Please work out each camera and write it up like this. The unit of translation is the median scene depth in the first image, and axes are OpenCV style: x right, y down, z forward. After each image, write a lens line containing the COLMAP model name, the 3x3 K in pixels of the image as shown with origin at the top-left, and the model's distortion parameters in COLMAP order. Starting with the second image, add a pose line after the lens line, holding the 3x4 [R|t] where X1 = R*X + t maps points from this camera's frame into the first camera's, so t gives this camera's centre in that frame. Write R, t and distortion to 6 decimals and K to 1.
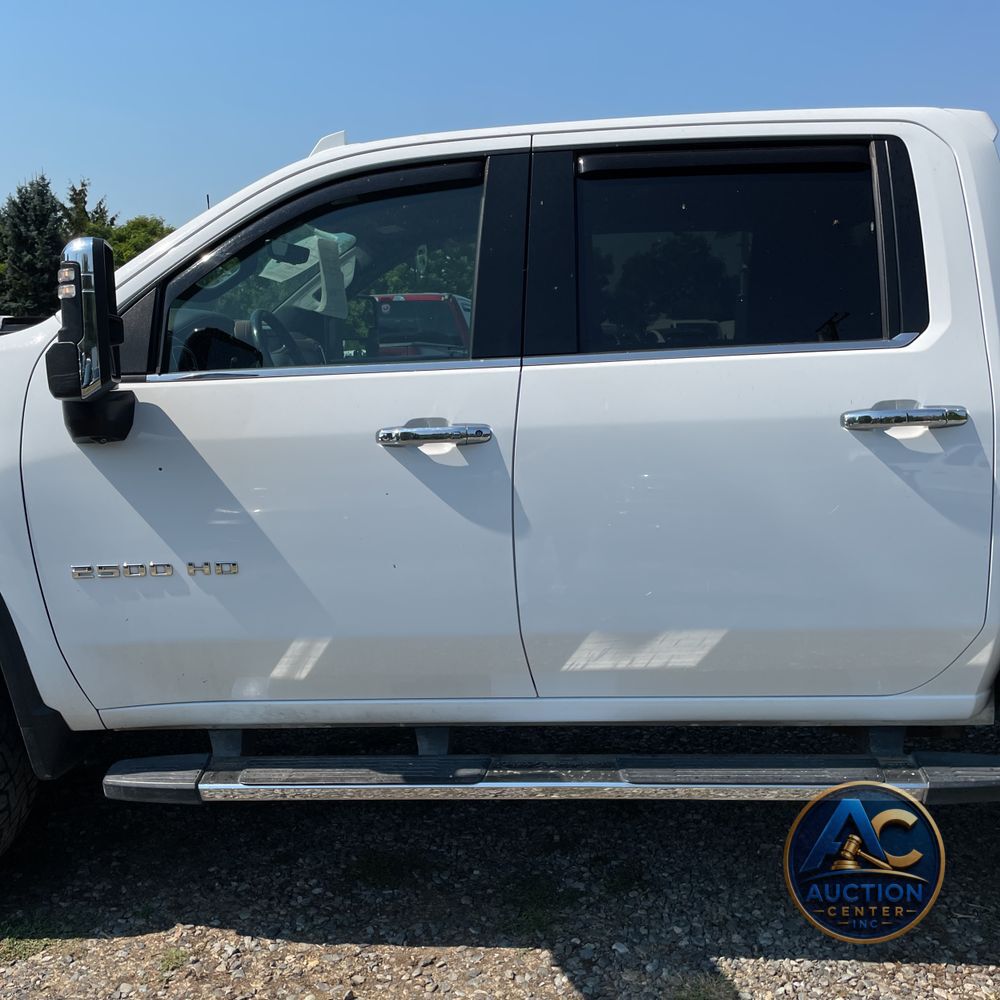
lens RADIAL K [[1010.4, 0, 486.7], [0, 1010.4, 504.6], [0, 0, 1]] dist [0.092288, -0.100027]
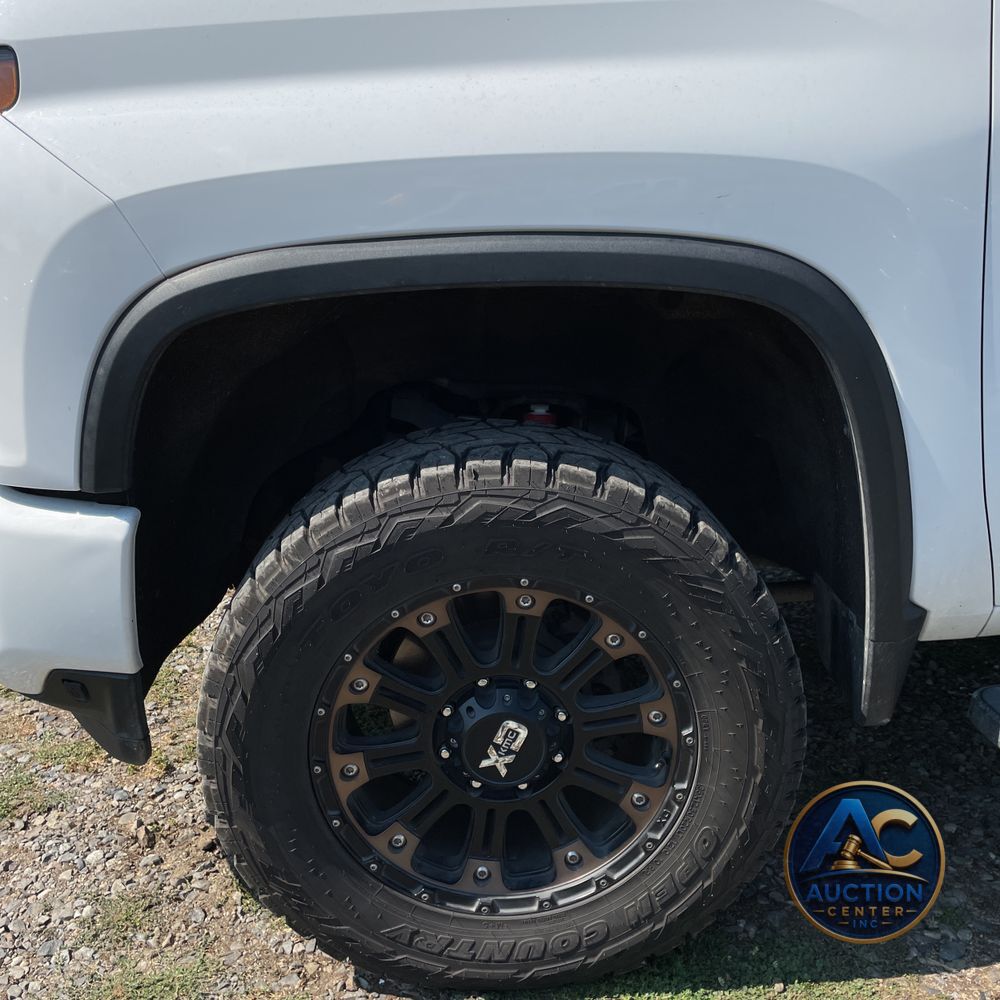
lens RADIAL K [[985.2, 0, 499.7], [0, 985.2, 485.5], [0, 0, 1]] dist [0.101301, -0.144992]
pose [[0.996325, -0.018043, 0.083728, -0.732042], [0.005254, 0.988593, 0.150521, 0.055840], [-0.085489, -0.149528, 0.985055, 0.522519]]
